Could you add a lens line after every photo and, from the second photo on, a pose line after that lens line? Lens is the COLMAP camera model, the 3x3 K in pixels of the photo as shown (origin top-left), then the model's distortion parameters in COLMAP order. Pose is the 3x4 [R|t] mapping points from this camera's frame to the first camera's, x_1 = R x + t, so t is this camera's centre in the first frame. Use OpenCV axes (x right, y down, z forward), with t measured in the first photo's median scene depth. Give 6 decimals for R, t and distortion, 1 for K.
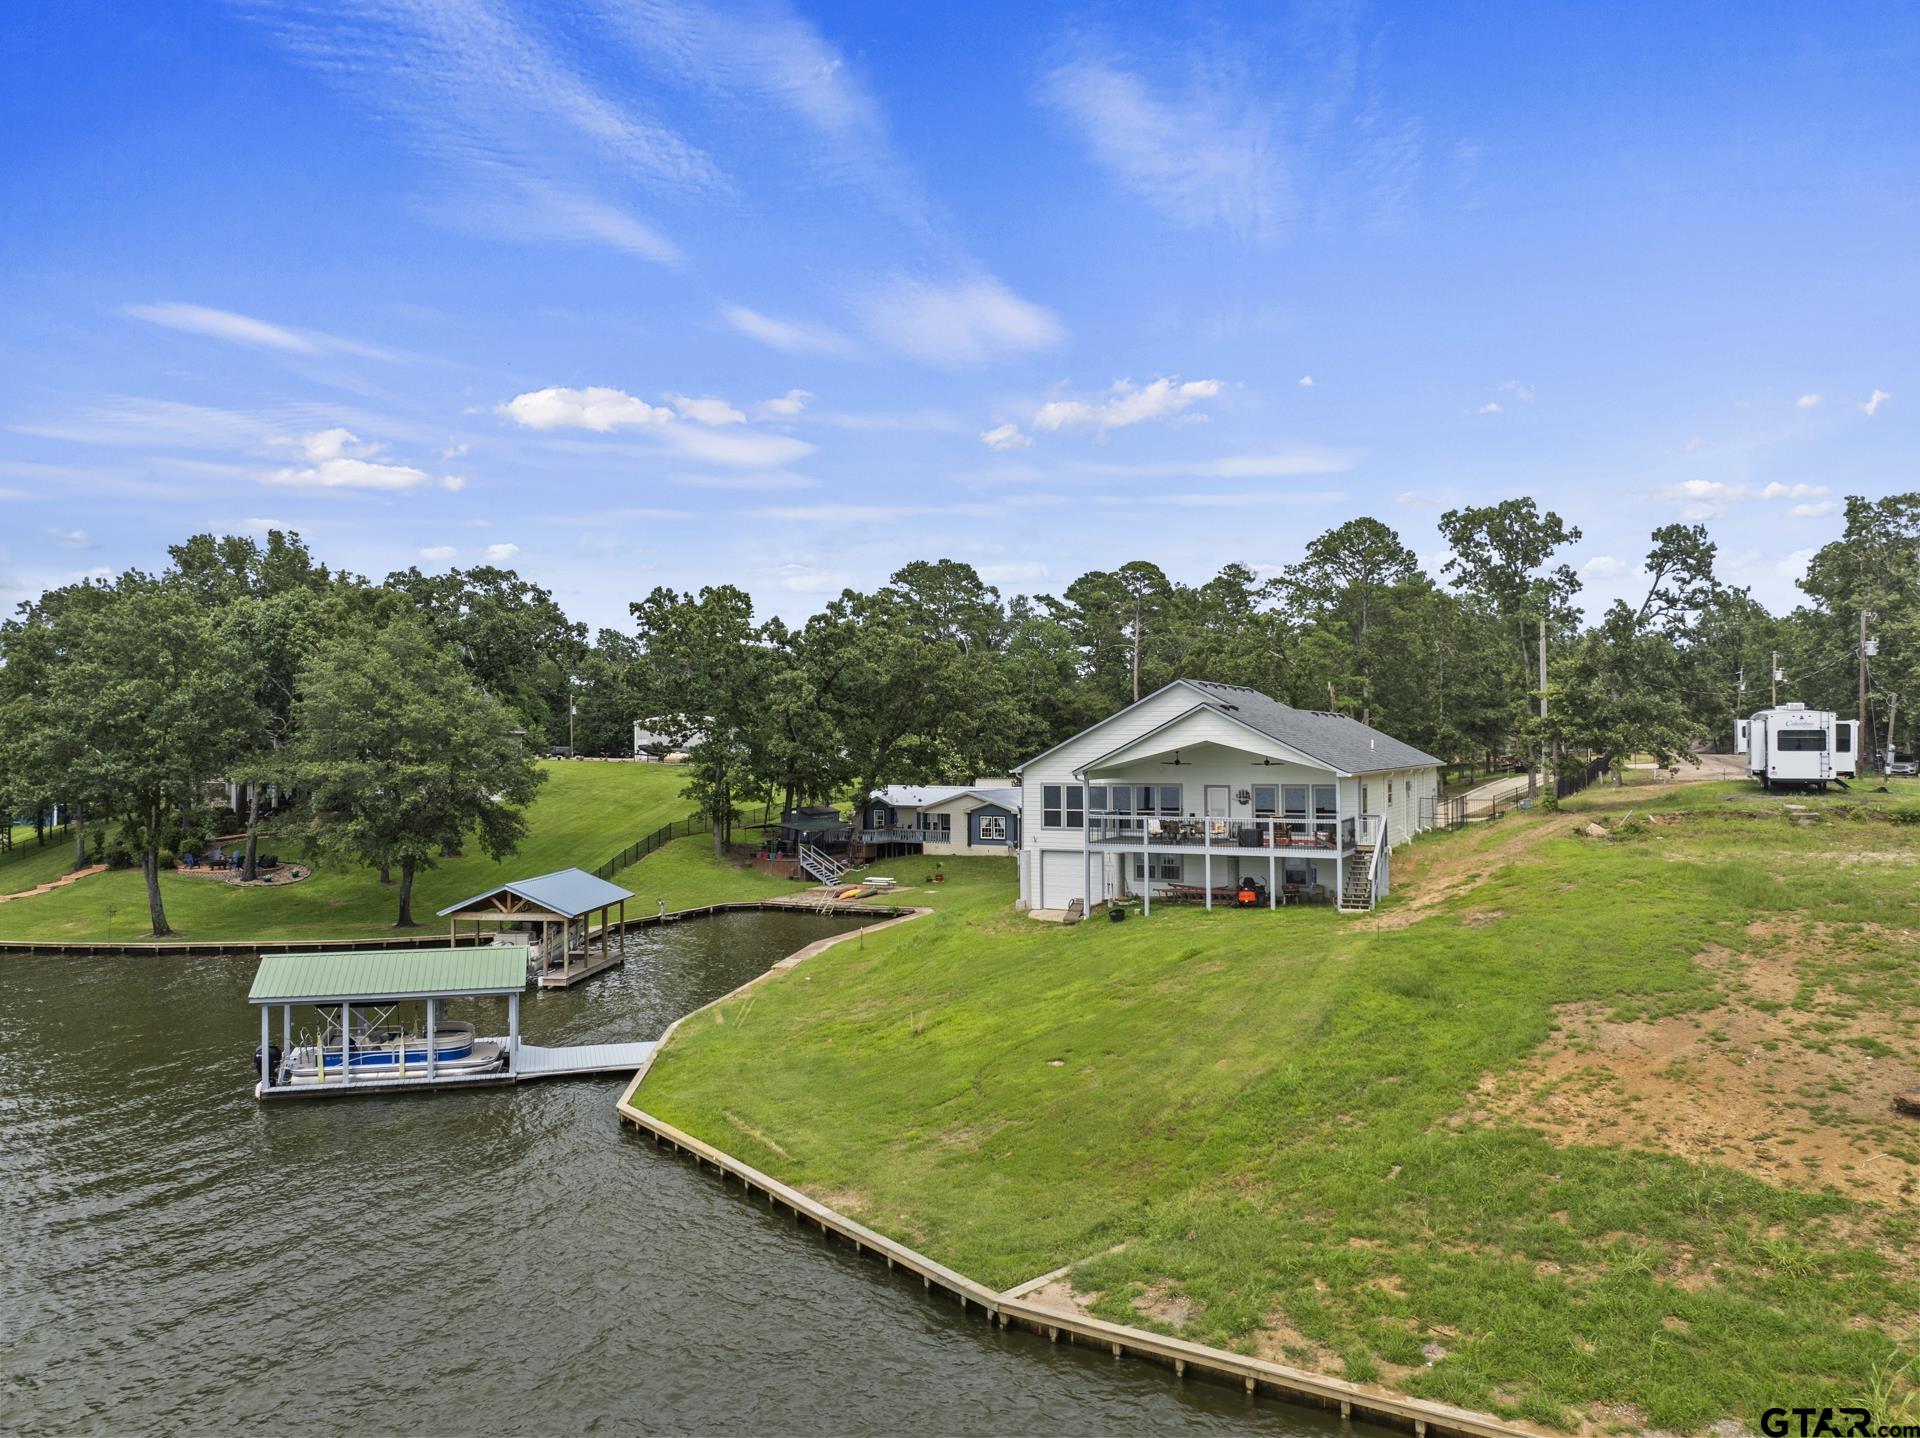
lens RADIAL K [[1350.1, 0, 965.2], [0, 1350.1, 708.2], [0, 0, 1]] dist [-0.038019, -0.005740]
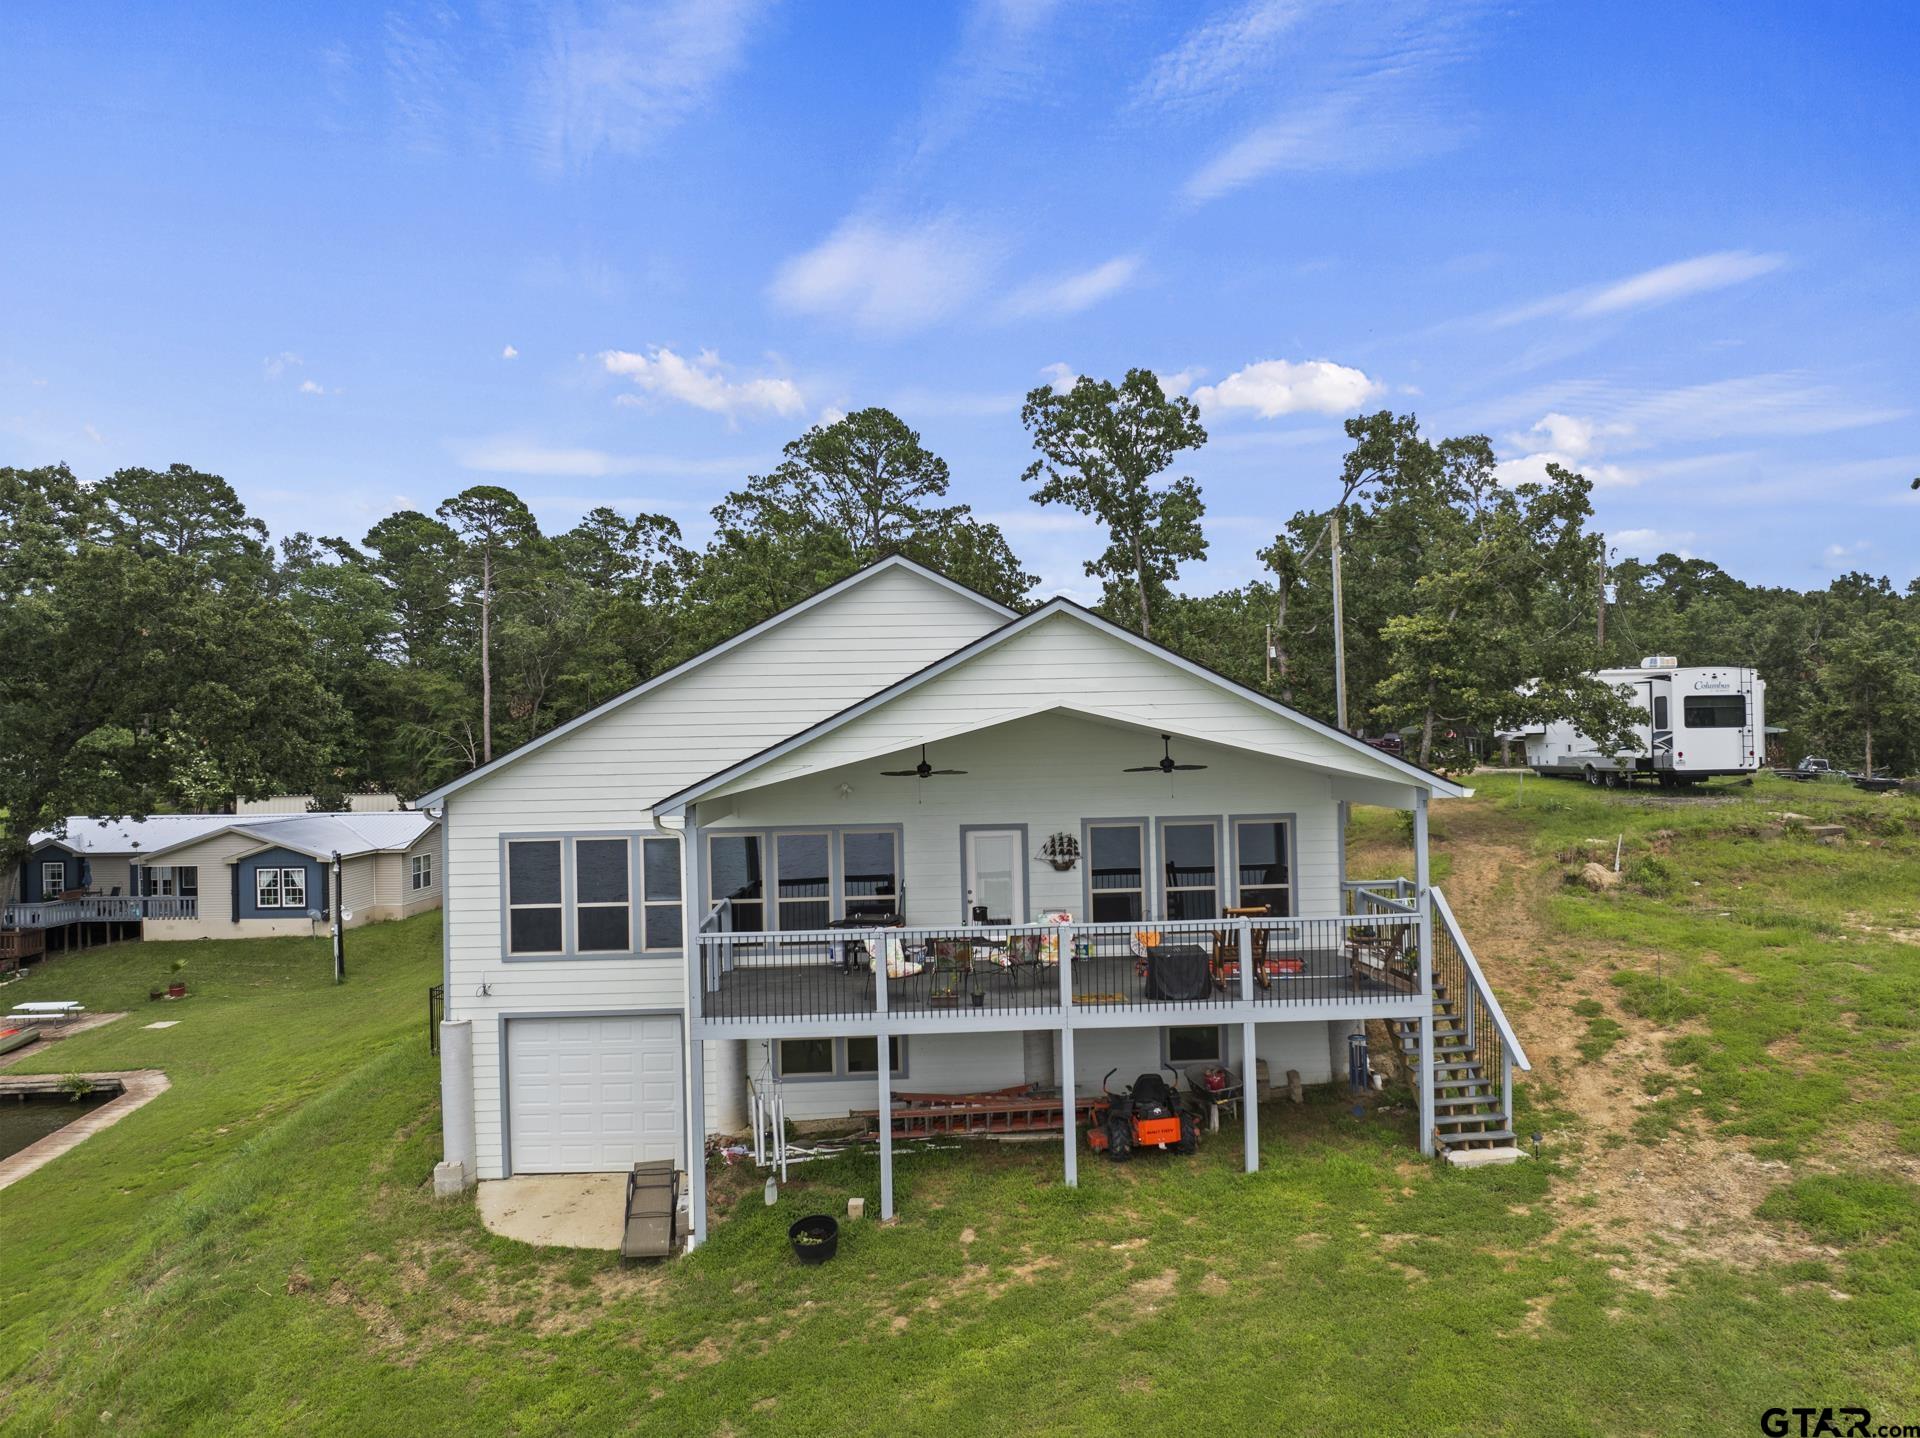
lens RADIAL K [[1351.4, 0, 971.0], [0, 1351.4, 711.1], [0, 0, 1]] dist [-0.037007, 0.003998]
pose [[0.866238, -0.004194, 0.499615, -0.011990], [0.002486, 0.999989, 0.004084, 0.015420], [-0.499626, -0.002296, 0.866238, 0.461860]]
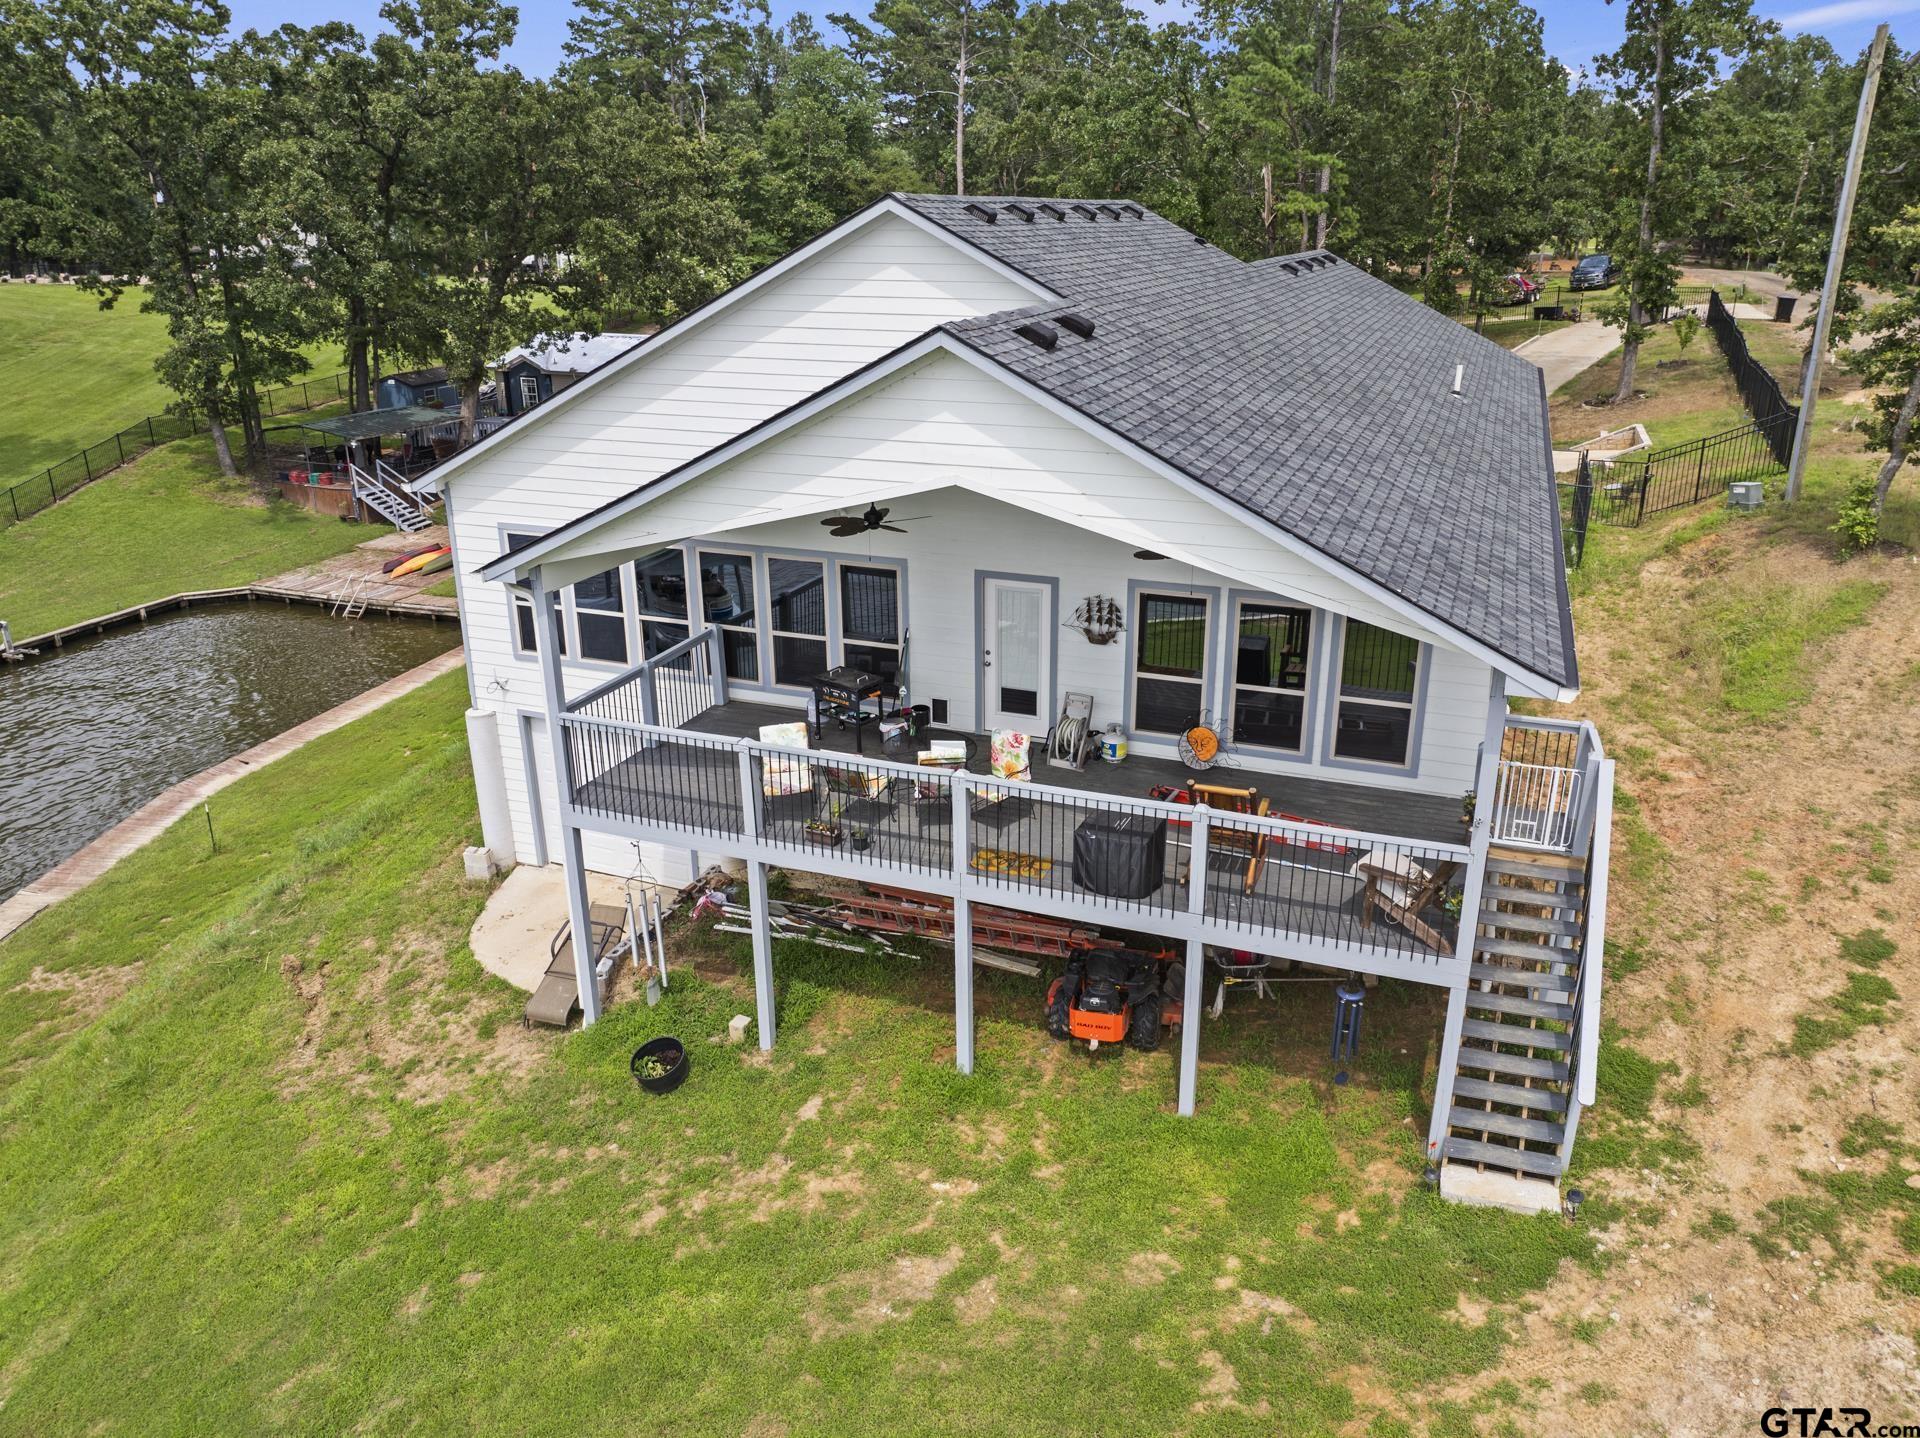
lens RADIAL K [[1351.4, 0, 971.0], [0, 1351.4, 711.1], [0, 0, 1]] dist [-0.037007, 0.003998]
pose [[0.994617, -0.035410, 0.097380, 0.102453], [-0.003594, 0.927442, 0.373951, -0.019438], [-0.103556, -0.372288, 0.922322, 0.497277]]
